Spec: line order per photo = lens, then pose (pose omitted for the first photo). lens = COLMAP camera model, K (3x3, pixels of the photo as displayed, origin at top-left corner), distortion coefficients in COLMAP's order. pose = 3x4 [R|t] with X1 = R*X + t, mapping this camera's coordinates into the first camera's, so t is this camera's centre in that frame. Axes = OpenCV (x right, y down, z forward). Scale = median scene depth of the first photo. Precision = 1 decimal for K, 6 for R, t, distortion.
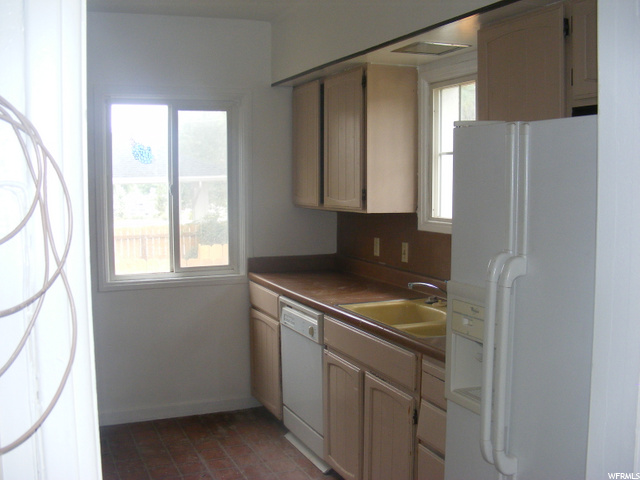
lens RADIAL K [[749.5, 0, 320.0], [0, 749.5, 239.6], [0, 0, 1]] dist [-0.187060, 0.000000]
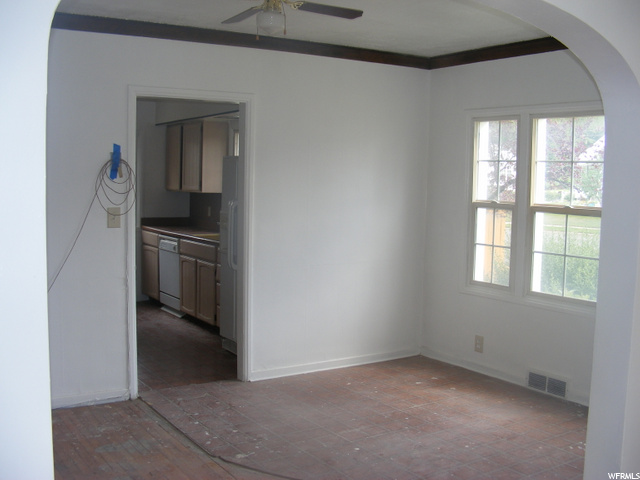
lens RADIAL K [[749.5, 0, 320.2], [0, 749.5, 239.4], [0, 0, 1]] dist [-0.187060, 0.000000]
pose [[0.985366, 0.010236, 0.170144, 0.034425], [-0.009400, 0.999939, -0.005715, 0.101167], [-0.170192, 0.004032, 0.985403, -1.067603]]
